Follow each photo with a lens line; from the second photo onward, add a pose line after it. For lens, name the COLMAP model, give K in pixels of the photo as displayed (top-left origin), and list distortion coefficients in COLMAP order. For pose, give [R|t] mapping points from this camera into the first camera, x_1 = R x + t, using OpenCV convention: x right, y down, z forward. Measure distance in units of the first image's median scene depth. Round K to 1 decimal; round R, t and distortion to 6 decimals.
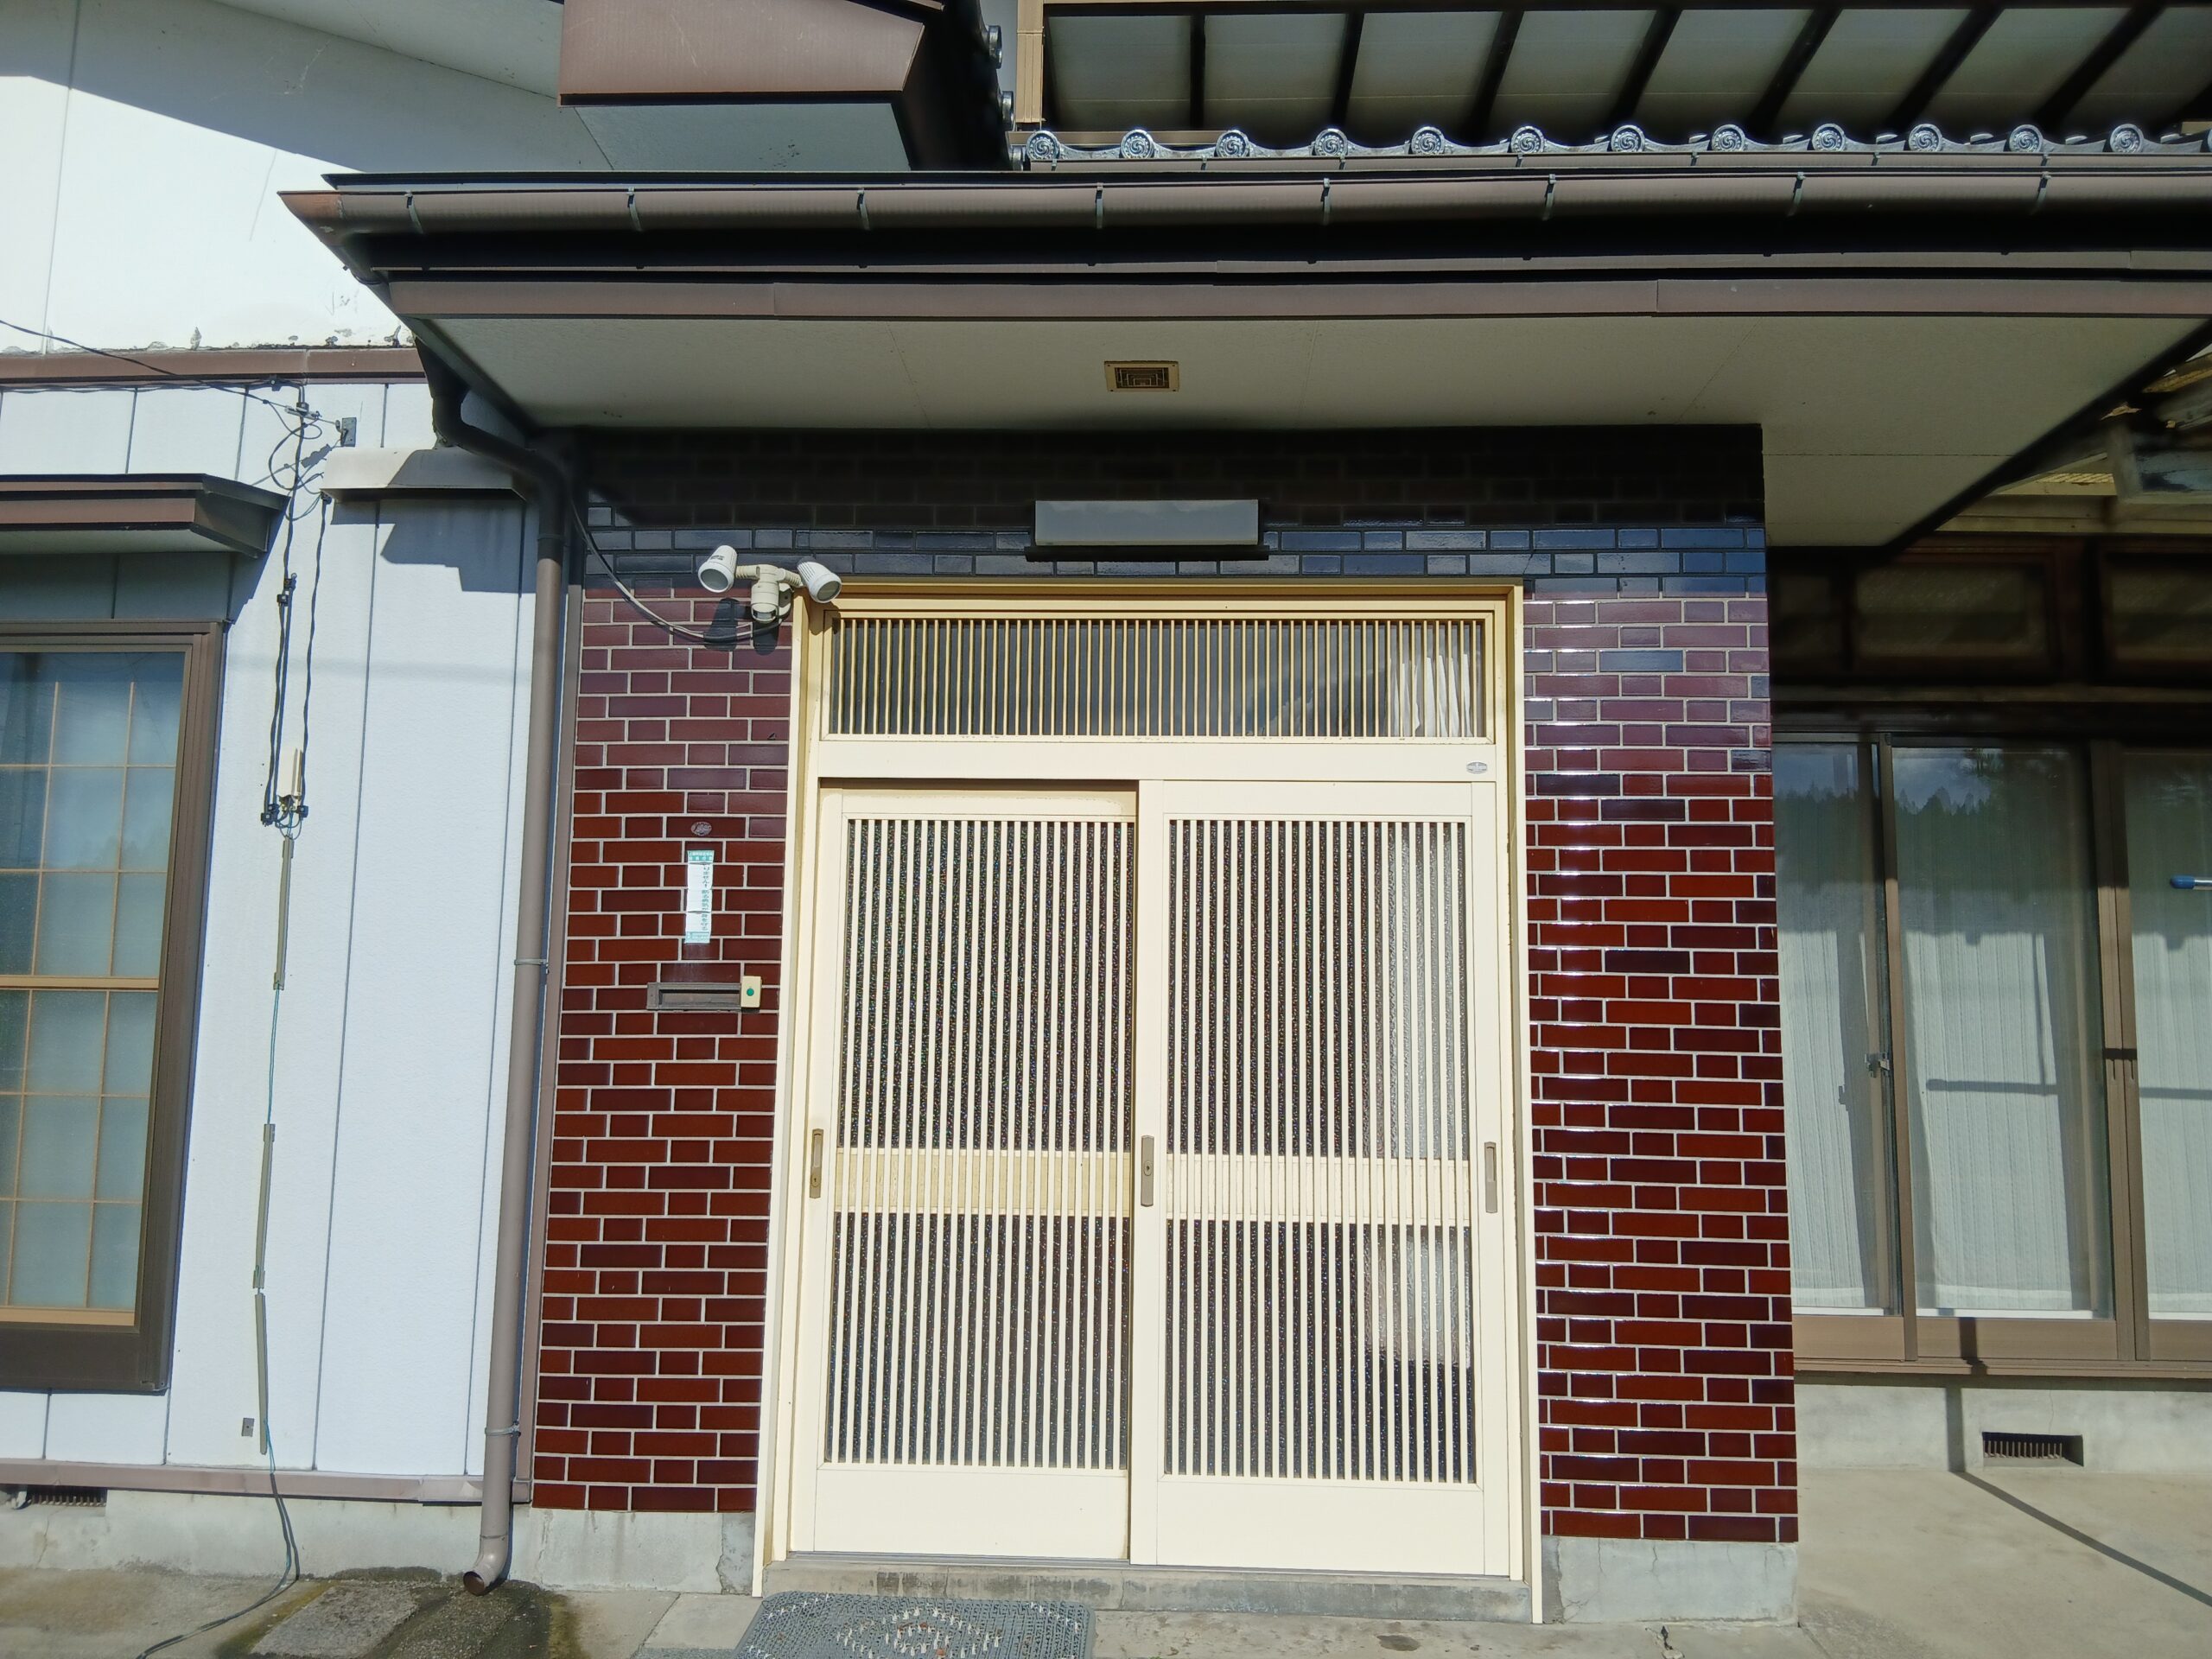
lens RADIAL K [[1668.5, 0, 1113.1], [0, 1668.5, 825.9], [0, 0, 1]] dist [0.113443, -0.204152]
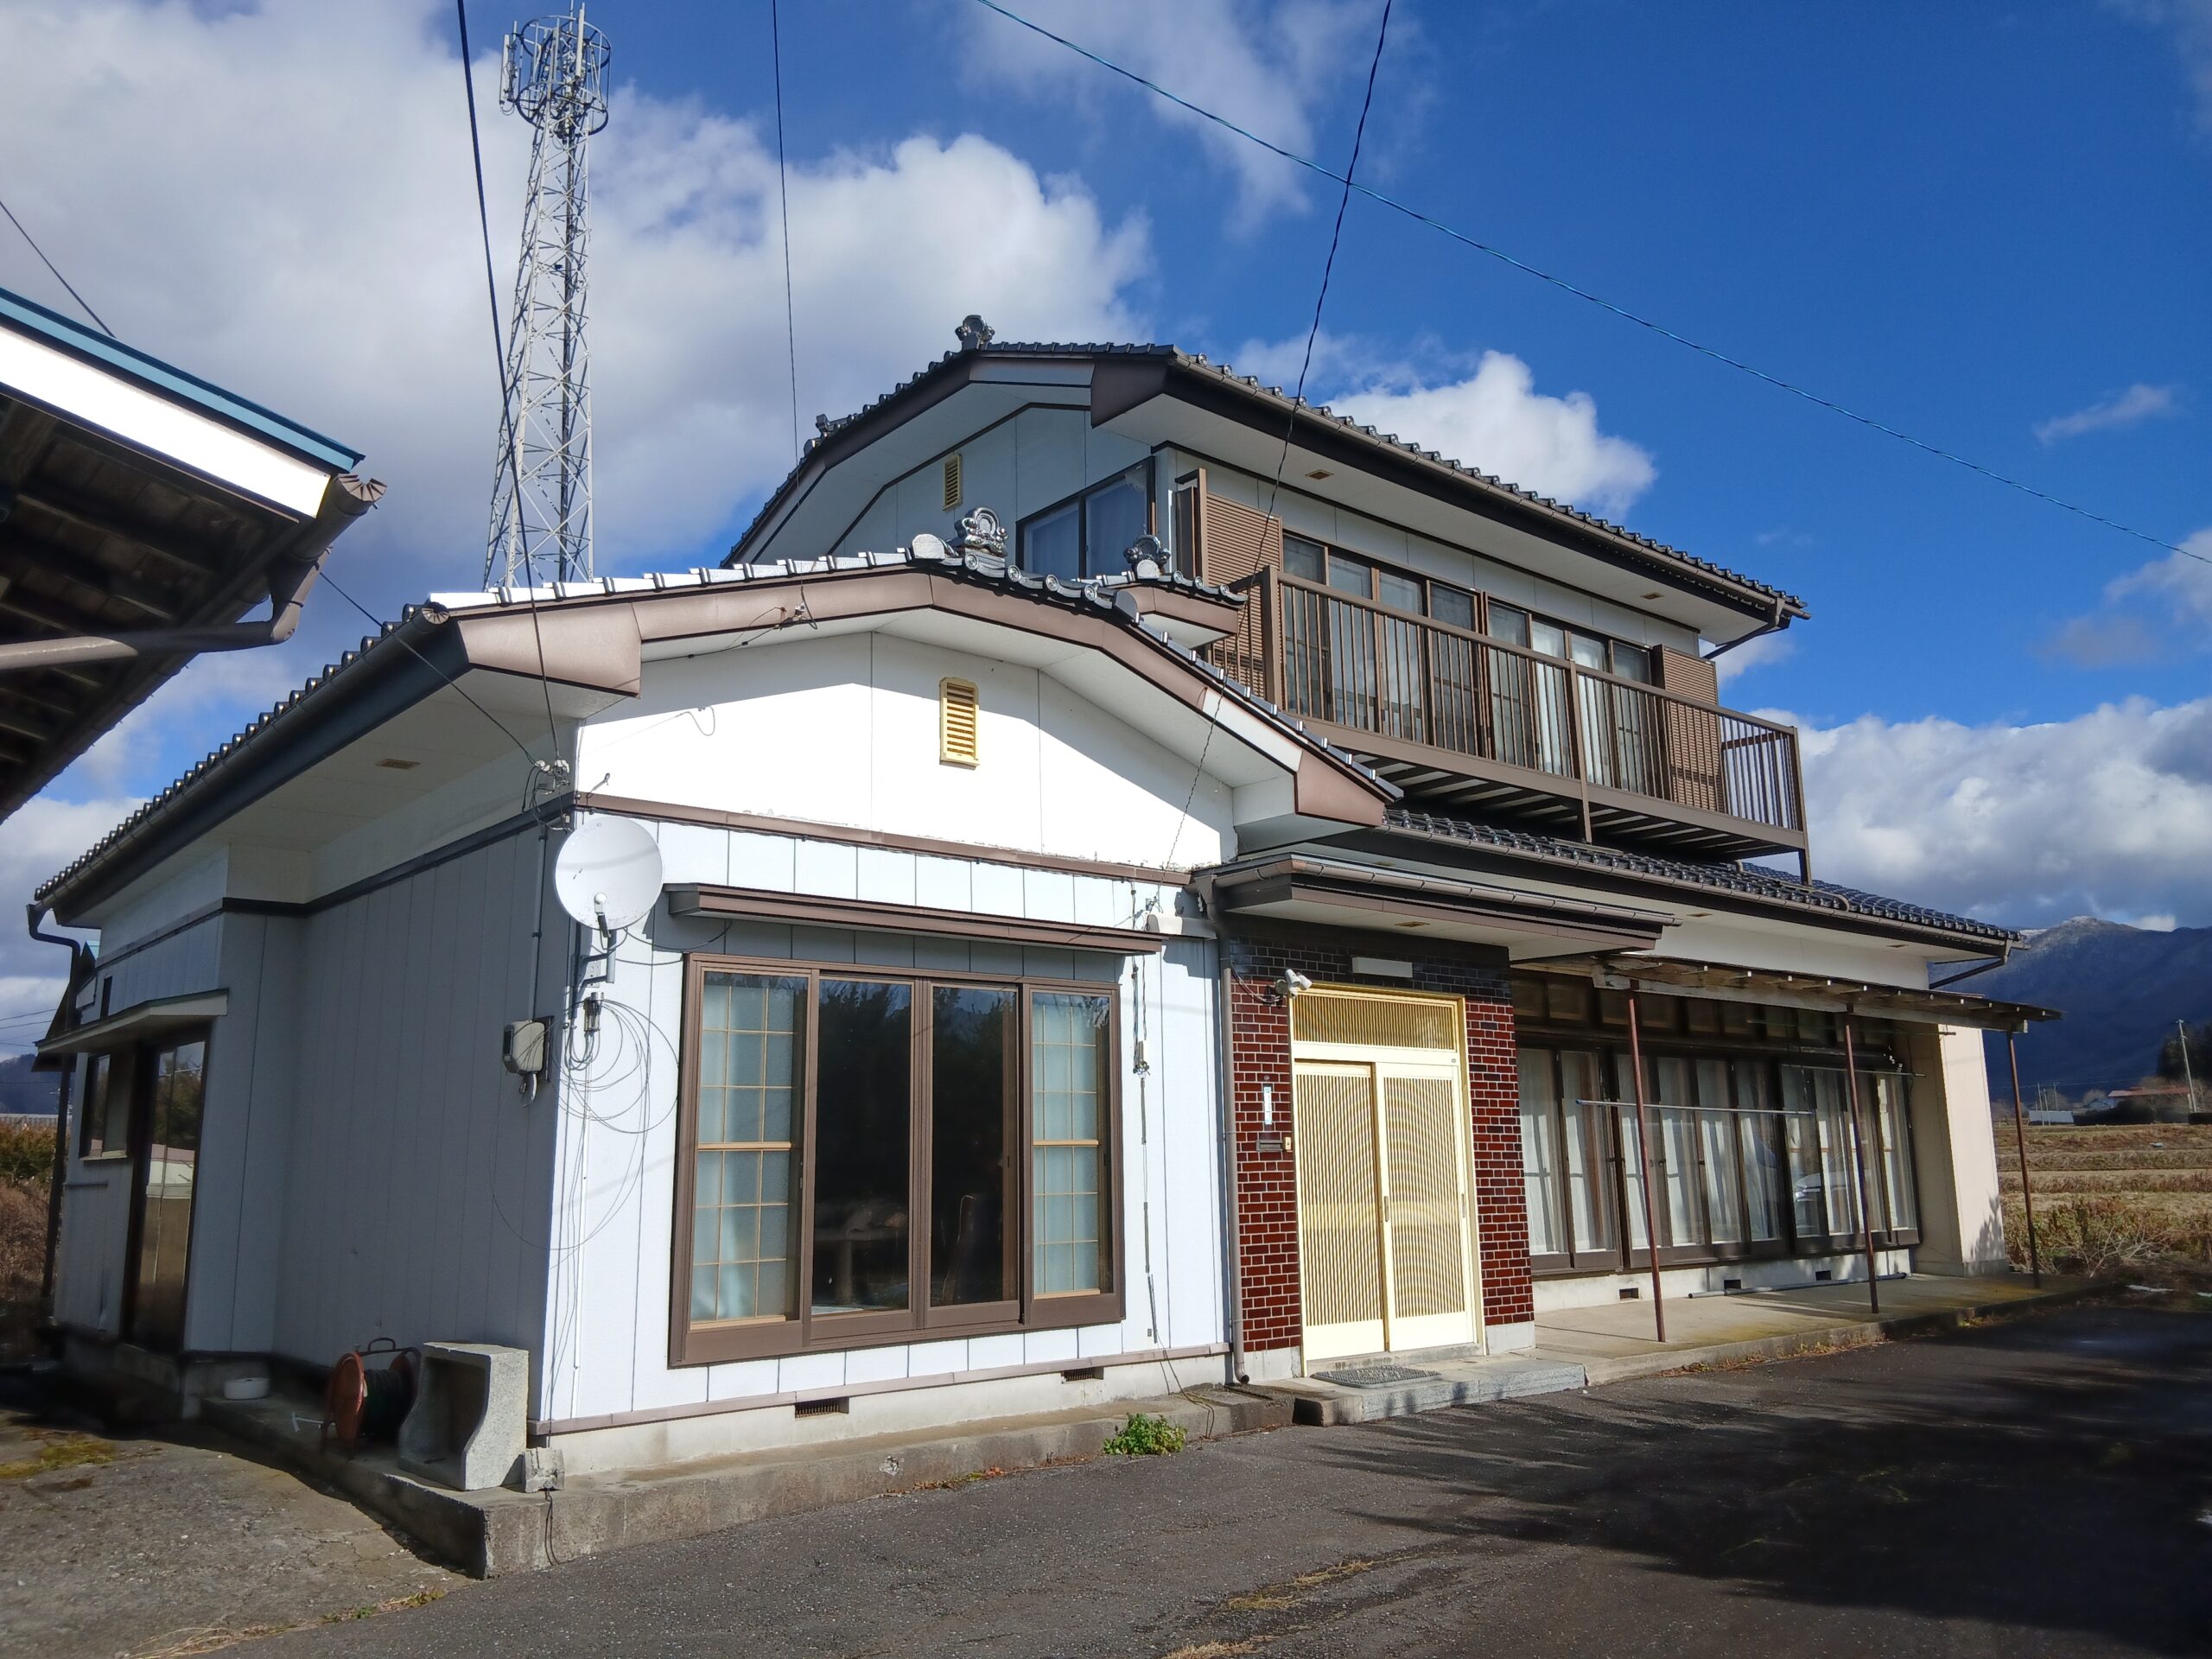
lens RADIAL K [[1668.5, 0, 1113.1], [0, 1668.5, 825.9], [0, 0, 1]] dist [0.113443, -0.204152]
pose [[0.730268, 0.114490, 0.673499, -2.182987], [-0.052942, 0.992376, -0.111293, -0.083334], [-0.681106, 0.045617, 0.730762, -0.713497]]
